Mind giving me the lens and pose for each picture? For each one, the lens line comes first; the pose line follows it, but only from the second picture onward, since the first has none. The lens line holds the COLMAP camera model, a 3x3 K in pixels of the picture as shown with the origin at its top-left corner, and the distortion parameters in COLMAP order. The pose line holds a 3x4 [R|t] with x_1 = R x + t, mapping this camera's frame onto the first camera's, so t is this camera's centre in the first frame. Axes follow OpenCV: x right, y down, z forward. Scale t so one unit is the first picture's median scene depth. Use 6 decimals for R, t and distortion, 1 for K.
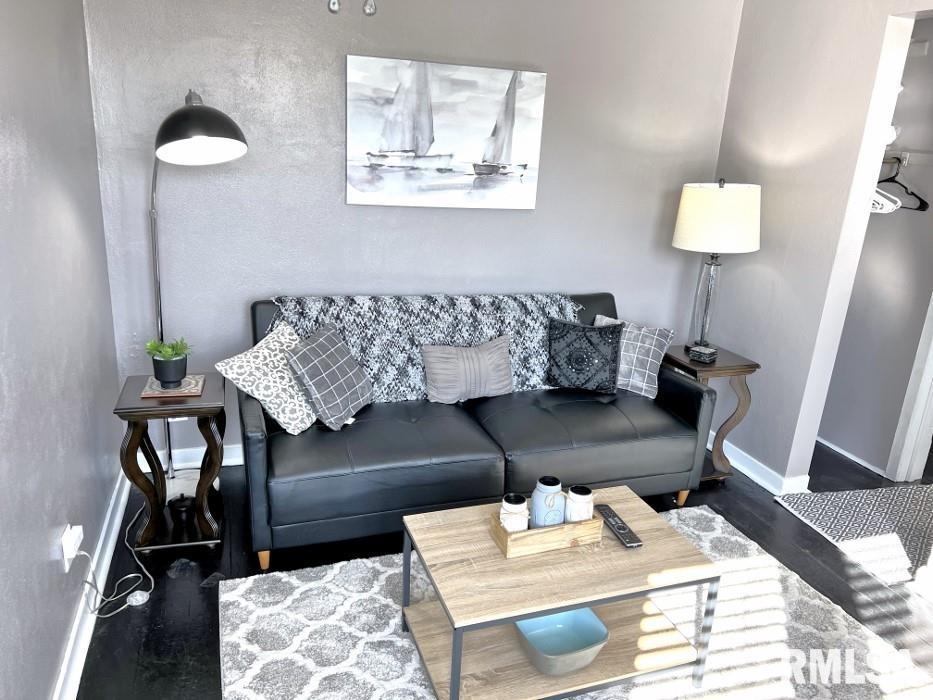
lens RADIAL K [[701.3, 0, 466.2], [0, 701.3, 350.3], [0, 0, 1]] dist [0.051703, -0.055954]
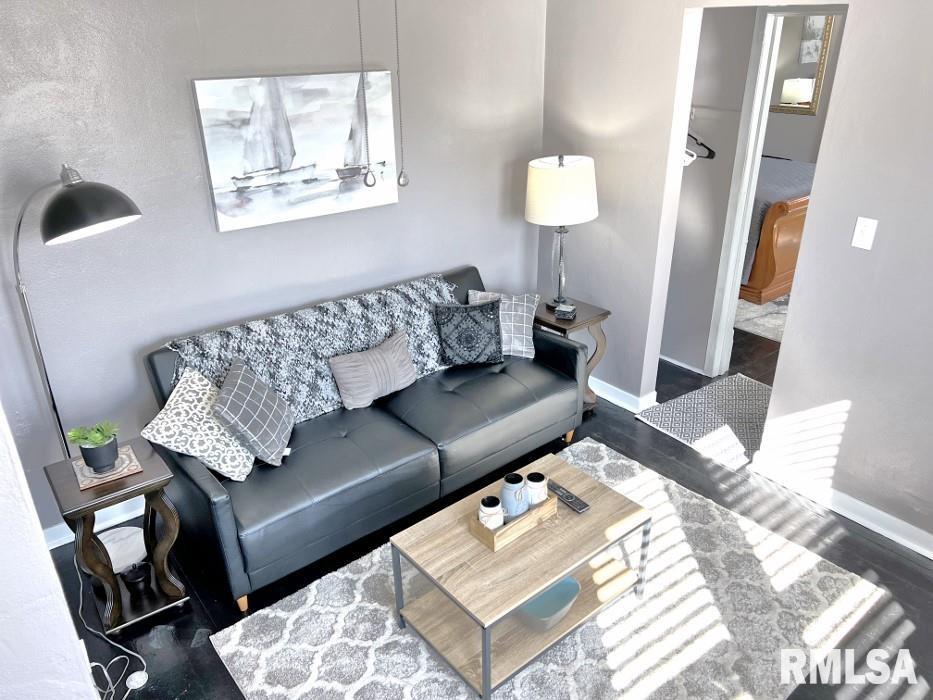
lens RADIAL K [[701.3, 0, 470.4], [0, 701.3, 355.8], [0, 0, 1]] dist [0.051703, -0.055954]
pose [[0.936632, -0.208250, 0.281695, -0.160420], [0.167292, 0.972402, 0.162628, -0.147048], [-0.307788, -0.105197, 0.945622, -0.047277]]
